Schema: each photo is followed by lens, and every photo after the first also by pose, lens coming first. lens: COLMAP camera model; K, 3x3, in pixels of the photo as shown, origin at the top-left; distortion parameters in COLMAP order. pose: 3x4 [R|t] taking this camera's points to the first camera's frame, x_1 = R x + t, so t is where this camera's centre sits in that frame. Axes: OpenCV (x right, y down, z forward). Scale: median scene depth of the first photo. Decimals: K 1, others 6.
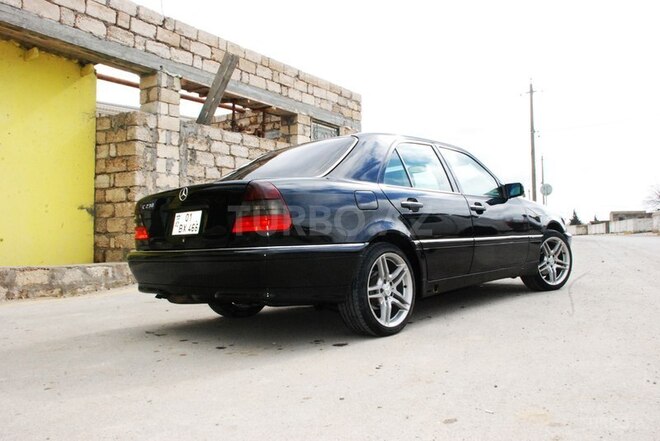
lens RADIAL K [[568.5, 0, 330.0], [0, 568.5, 220.5], [0, 0, 1]] dist [-0.102882, 0.139930]
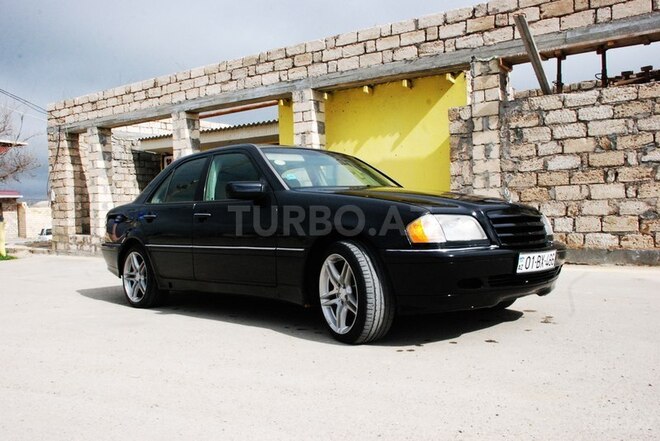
lens RADIAL K [[568.5, 0, 330.0], [0, 568.5, 220.5], [0, 0, 1]] dist [-0.102882, 0.139930]
pose [[-0.024089, 0.028392, -0.999307, 0.725819], [0.060322, 0.997817, 0.026895, -0.016724], [0.997888, -0.059632, -0.025749, 0.721332]]
